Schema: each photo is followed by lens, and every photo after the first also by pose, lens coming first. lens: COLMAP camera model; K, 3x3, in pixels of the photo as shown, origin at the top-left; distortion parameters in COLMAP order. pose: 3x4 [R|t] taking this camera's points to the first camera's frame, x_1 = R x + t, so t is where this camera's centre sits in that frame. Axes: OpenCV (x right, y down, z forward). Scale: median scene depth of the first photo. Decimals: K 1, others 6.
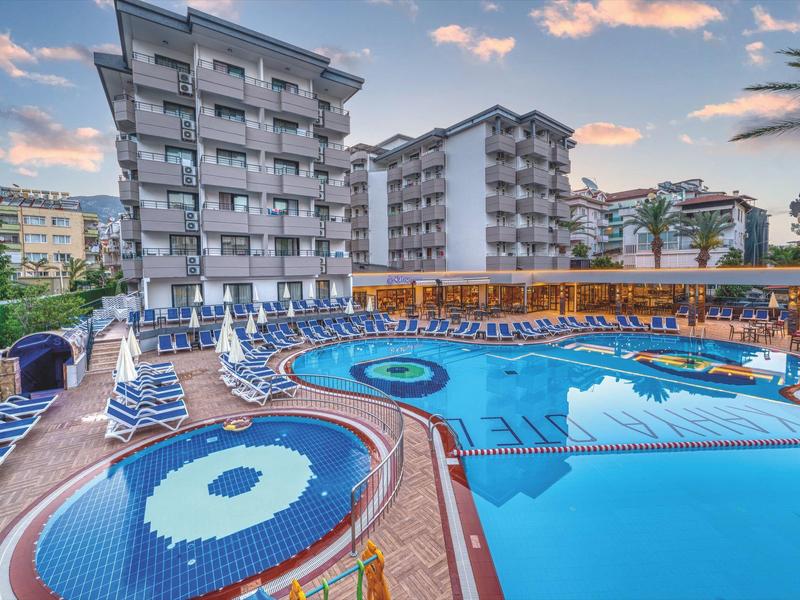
lens RADIAL K [[347.4, 0, 404.9], [0, 347.4, 297.0], [0, 0, 1]] dist [-0.000003, 0.001587]
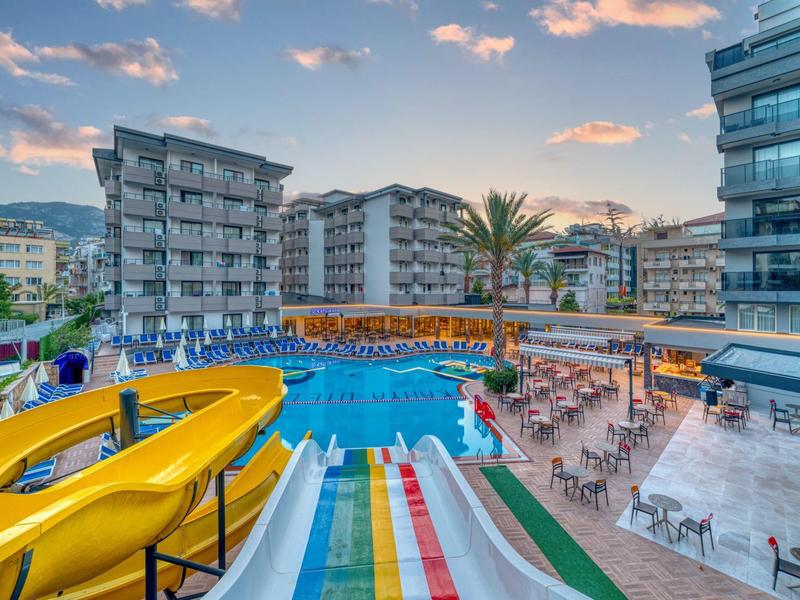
lens RADIAL K [[347.4, 0, 395.4], [0, 347.4, 298.4], [0, 0, 1]] dist [-0.000003, 0.001587]
pose [[0.998341, 0.012195, 0.056275, 0.215088], [-0.009305, 0.998638, -0.051343, -0.038018], [-0.056824, 0.050735, 0.997094, -0.374960]]
